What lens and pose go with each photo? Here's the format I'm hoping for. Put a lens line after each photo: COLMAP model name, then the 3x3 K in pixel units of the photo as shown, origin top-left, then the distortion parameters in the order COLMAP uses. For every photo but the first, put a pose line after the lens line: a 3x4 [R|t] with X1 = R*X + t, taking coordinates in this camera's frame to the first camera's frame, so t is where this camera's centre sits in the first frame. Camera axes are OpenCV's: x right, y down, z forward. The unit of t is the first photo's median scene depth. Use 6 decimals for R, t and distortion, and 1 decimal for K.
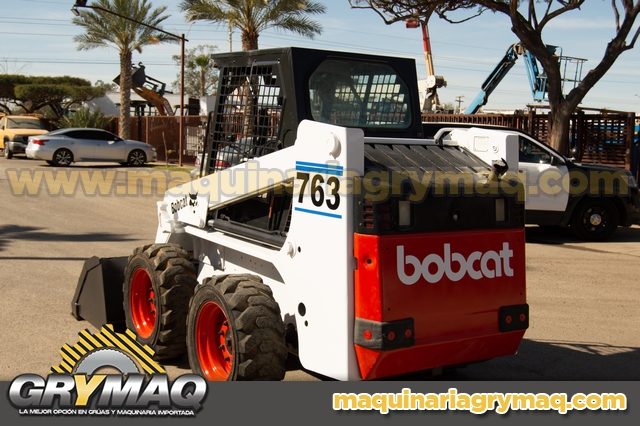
lens RADIAL K [[805.2, 0, 320.3], [0, 805.2, 217.1], [0, 0, 1]] dist [-0.063331, 0.000000]
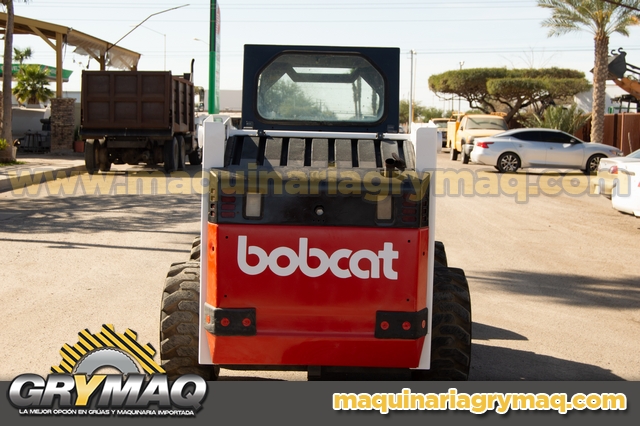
lens RADIAL K [[981.7, 0, 320.5], [0, 981.7, 210.5], [0, 0, 1]] dist [0.001672, 0.000000]
pose [[0.840275, 0.034607, -0.541055, 0.607323], [-0.049762, 0.998671, -0.013405, 0.010626], [0.539872, 0.038188, 0.840880, -0.000695]]
